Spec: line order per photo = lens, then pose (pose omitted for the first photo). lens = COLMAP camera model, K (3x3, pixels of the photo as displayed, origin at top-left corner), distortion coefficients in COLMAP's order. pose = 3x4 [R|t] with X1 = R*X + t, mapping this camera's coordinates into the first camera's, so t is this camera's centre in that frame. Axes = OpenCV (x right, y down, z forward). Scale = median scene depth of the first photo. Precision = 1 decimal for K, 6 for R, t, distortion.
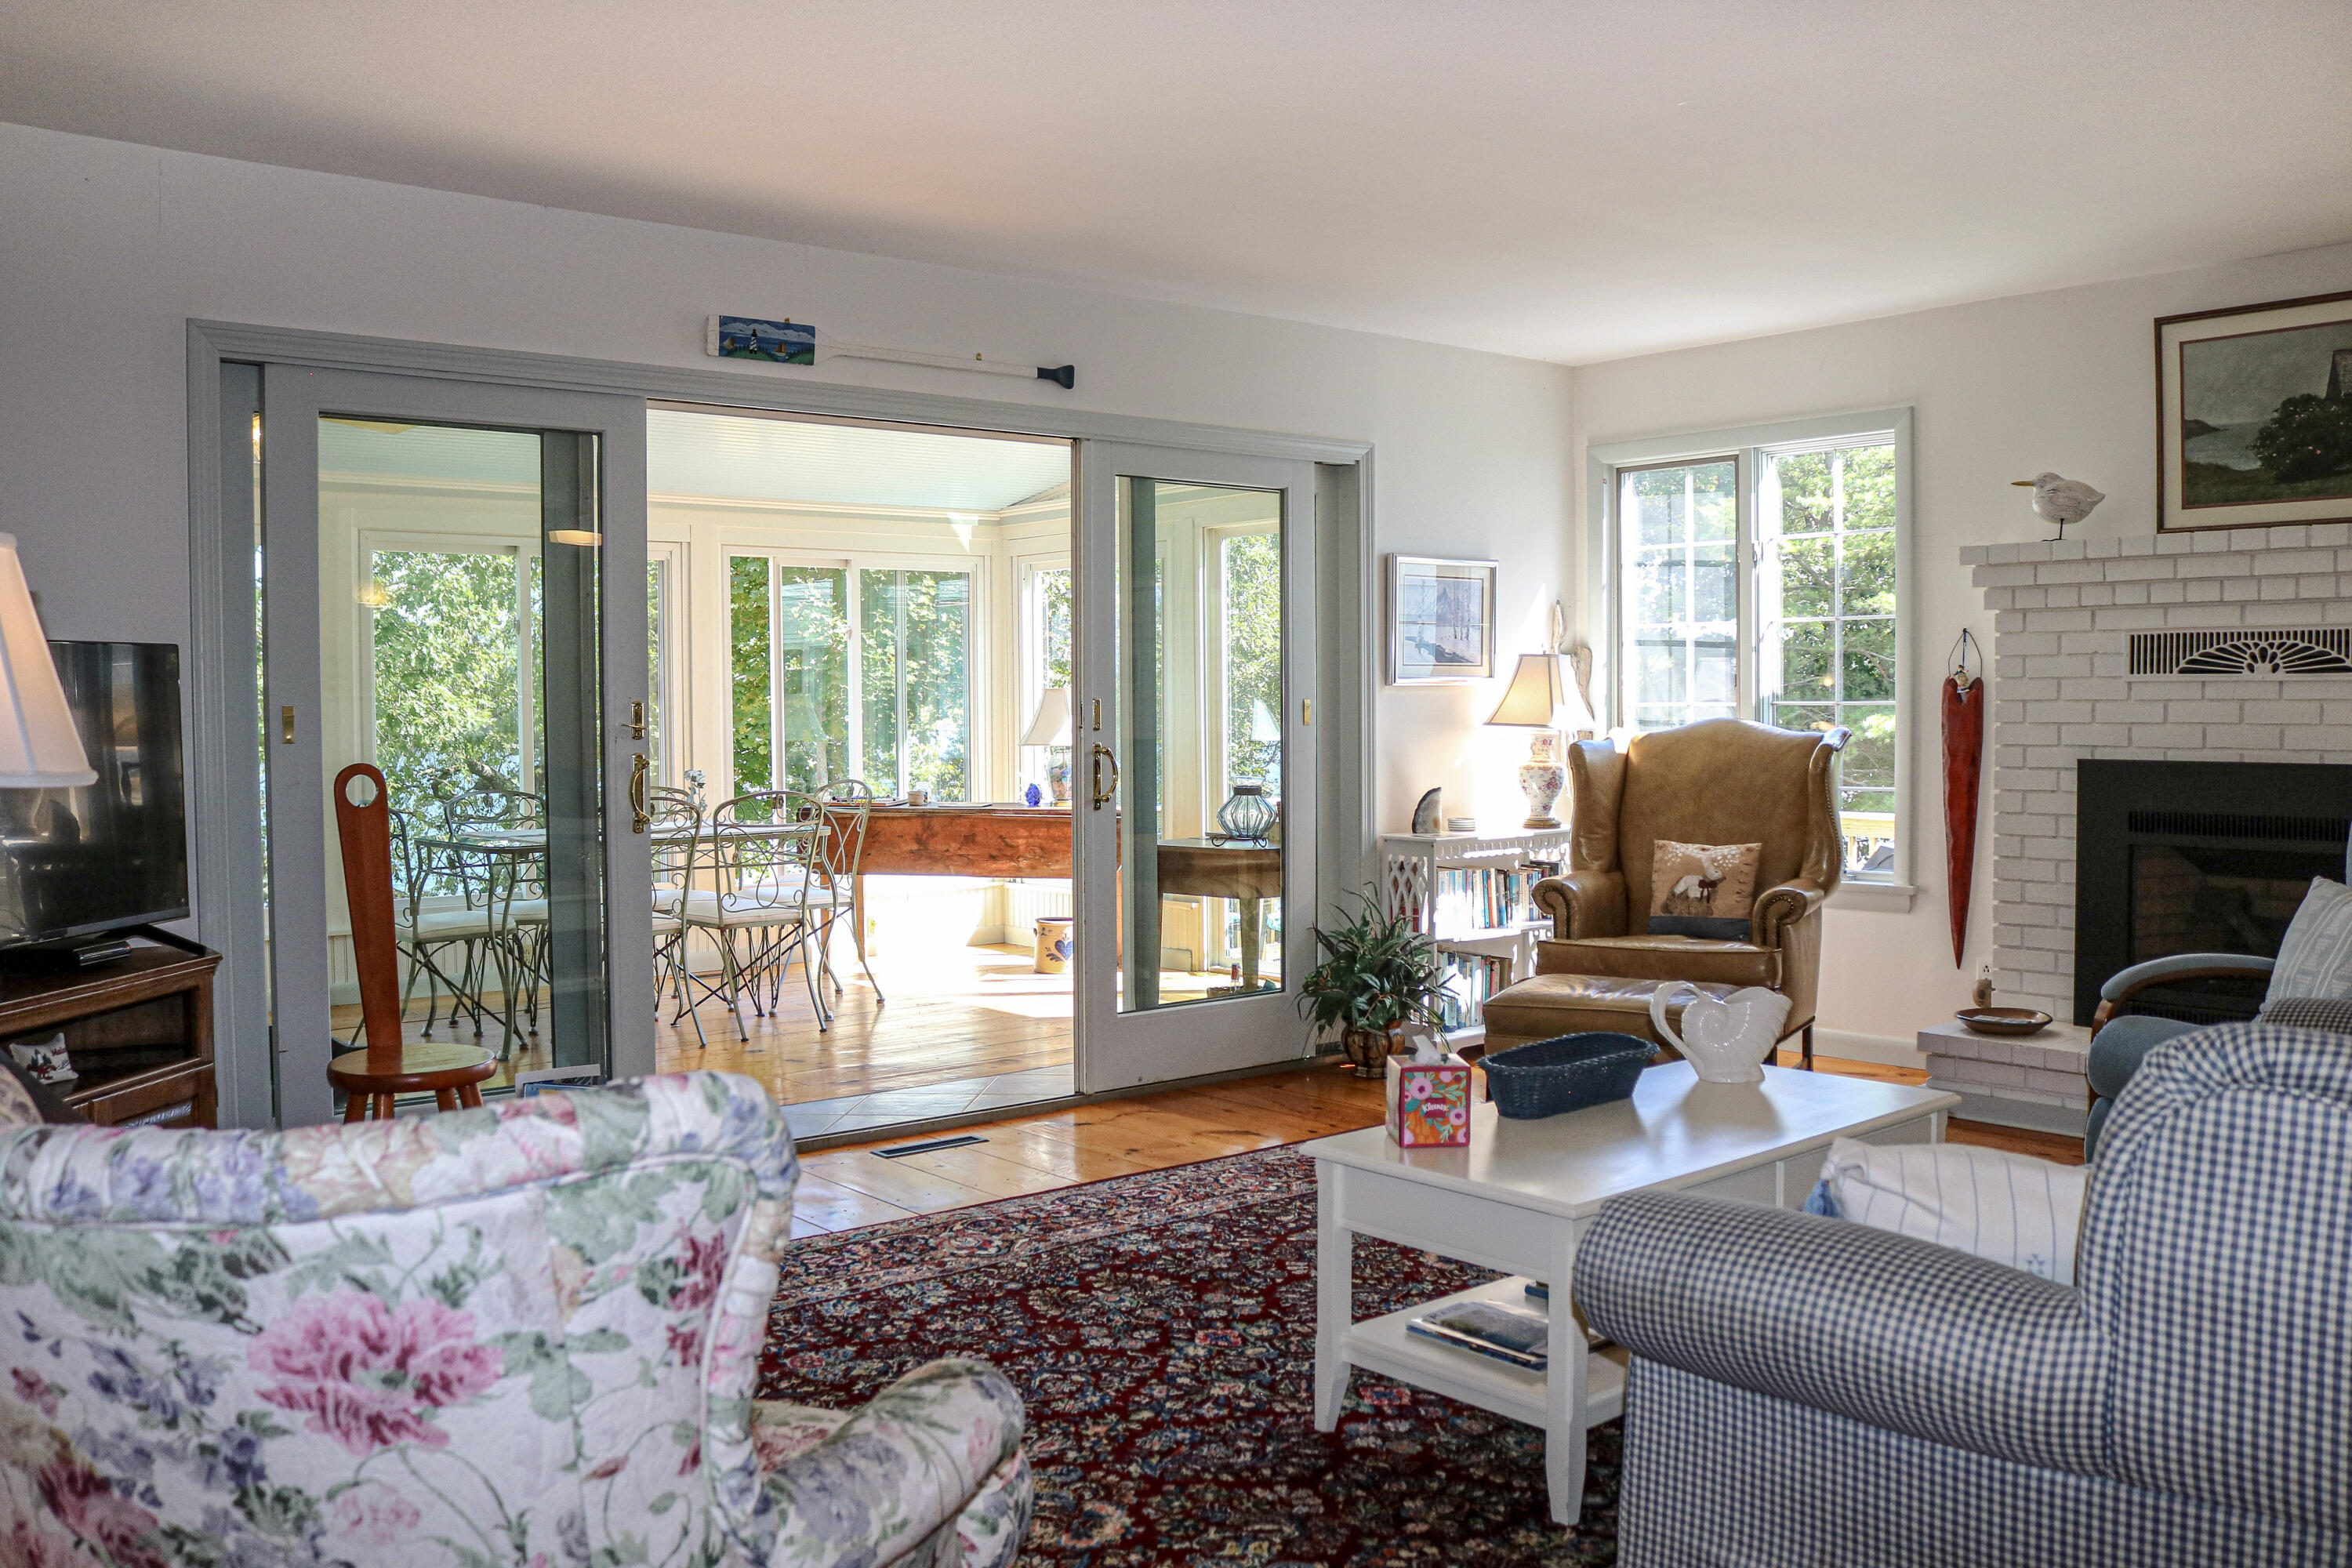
lens RADIAL K [[1940.4, 0, 1176.0], [0, 1940.4, 784.0], [0, 0, 1]] dist [-0.144892, 0.111564]
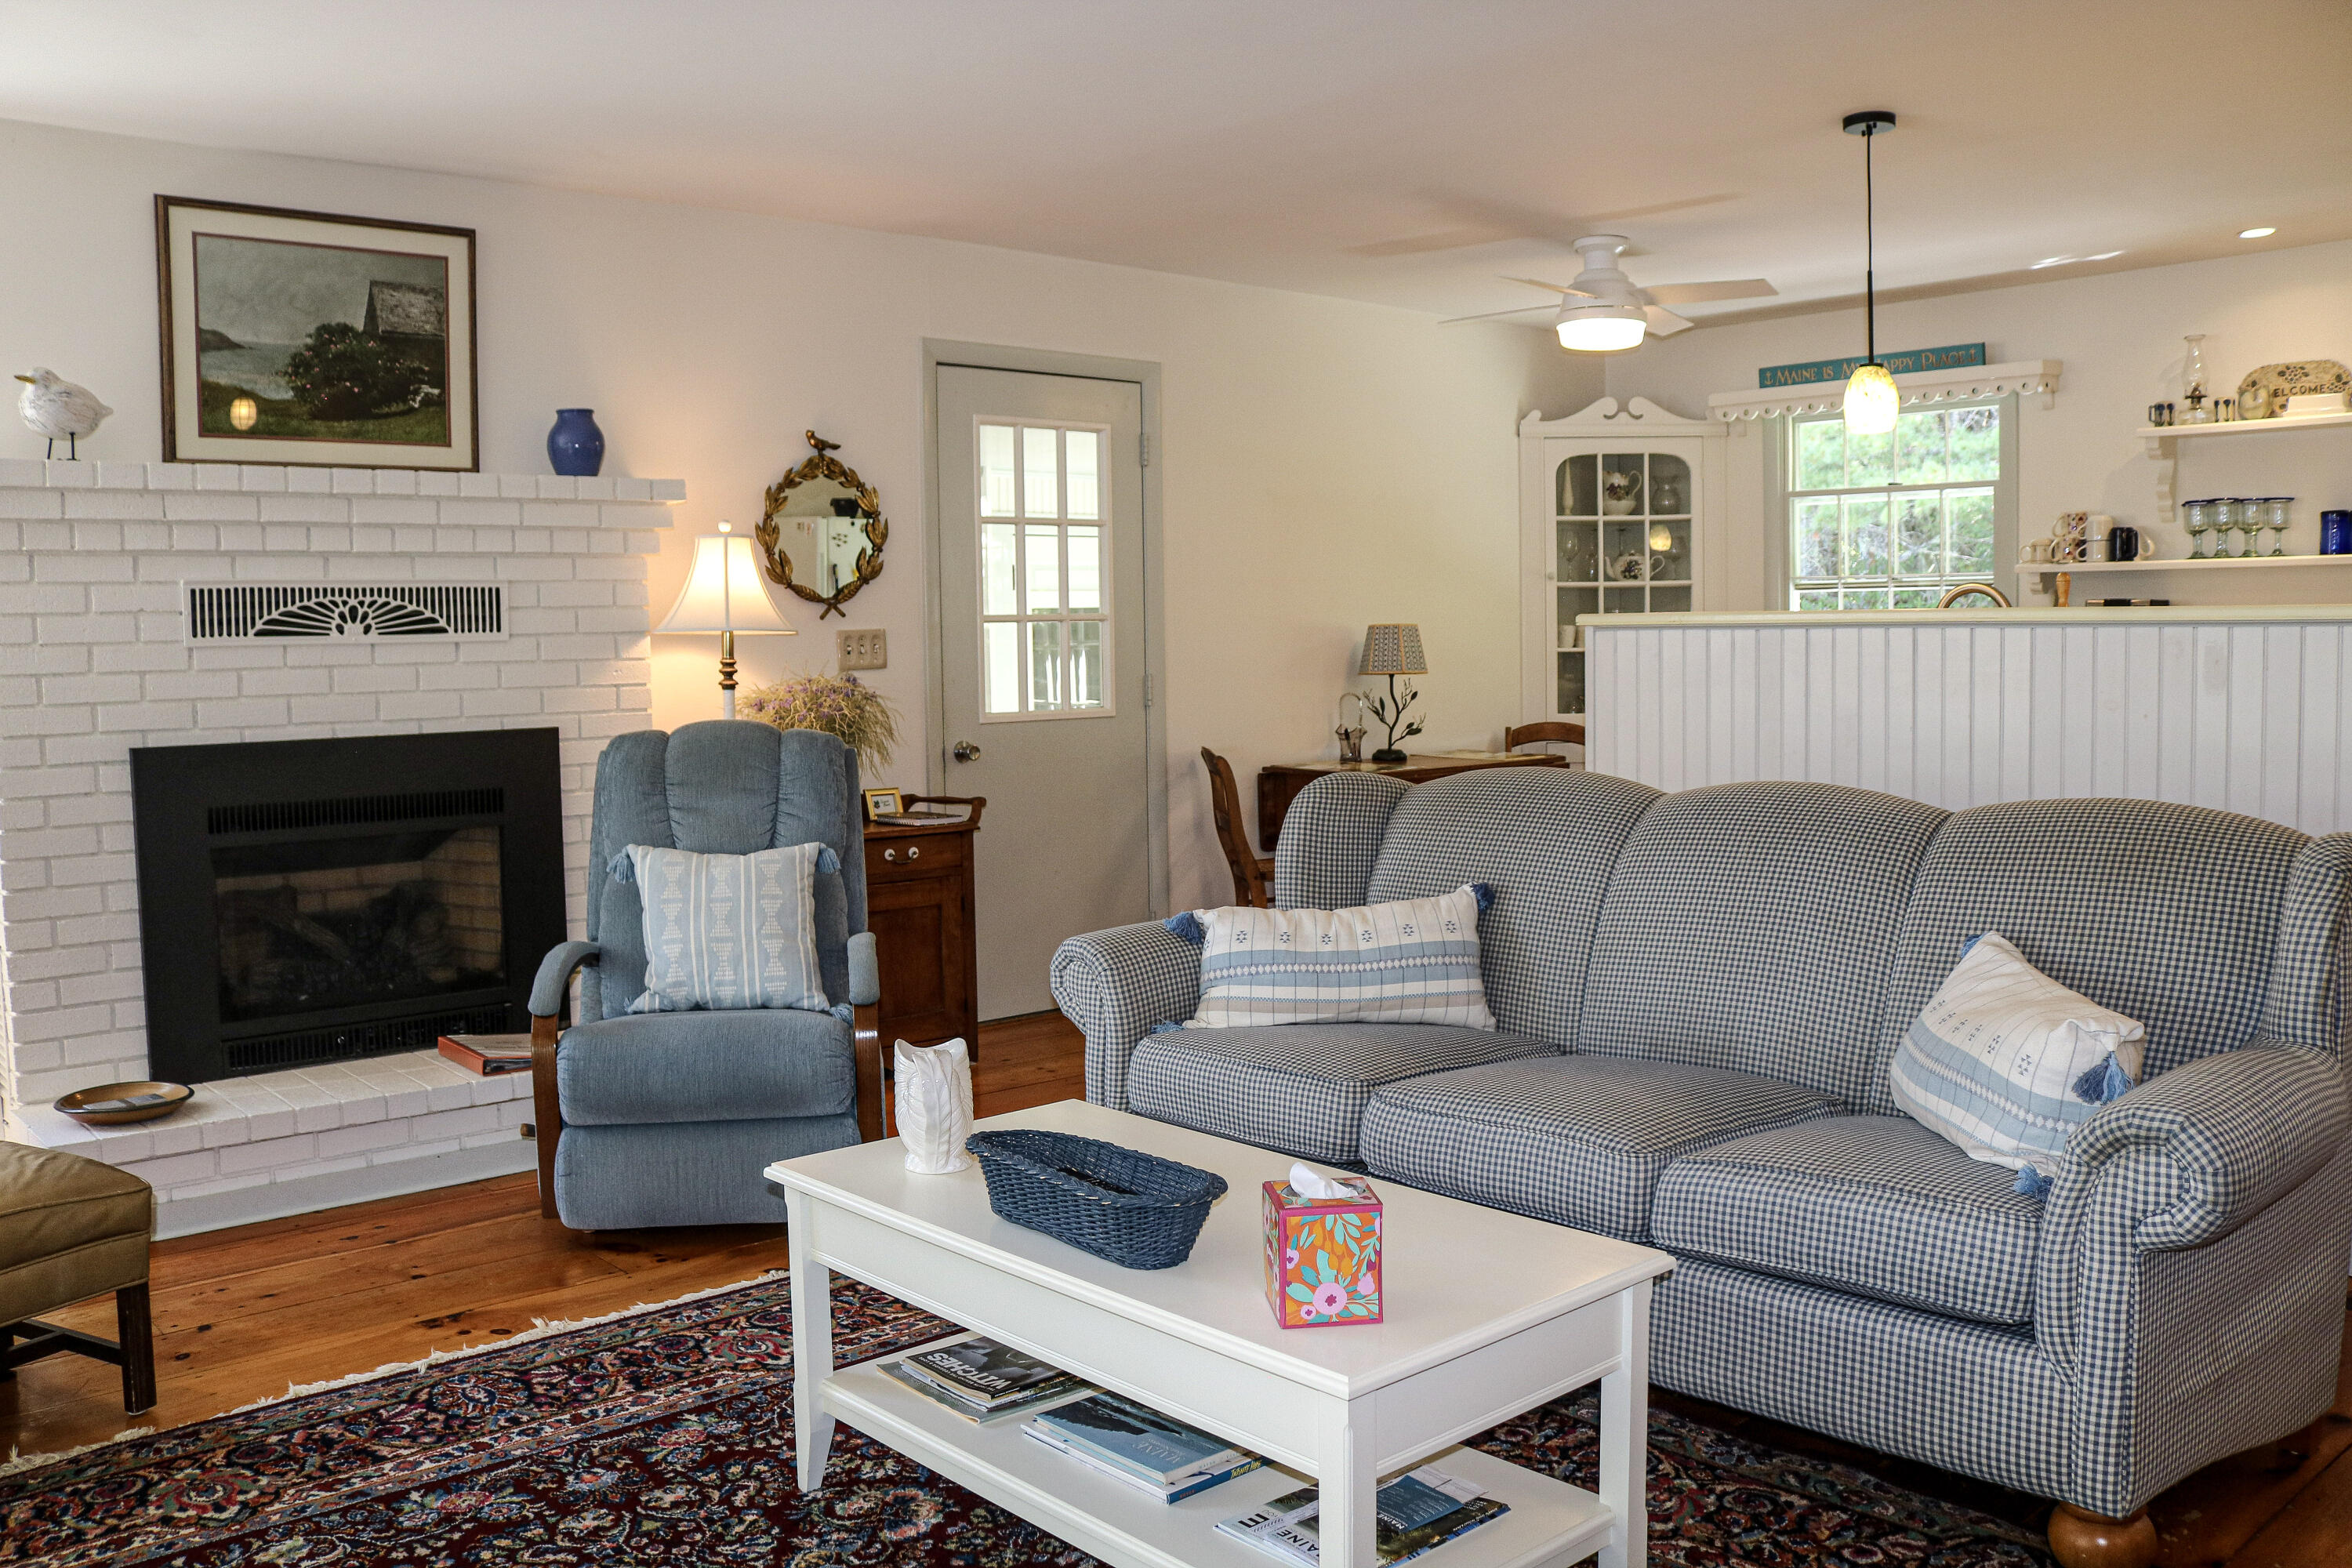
lens RADIAL K [[1940.4, 0, 1176.0], [0, 1940.4, 784.0], [0, 0, 1]] dist [-0.144892, 0.111564]
pose [[-0.016307, -0.072989, 0.997199, -0.318878], [0.059594, 0.995488, 0.073838, -0.032238], [-0.998090, 0.060631, -0.011884, 0.628402]]
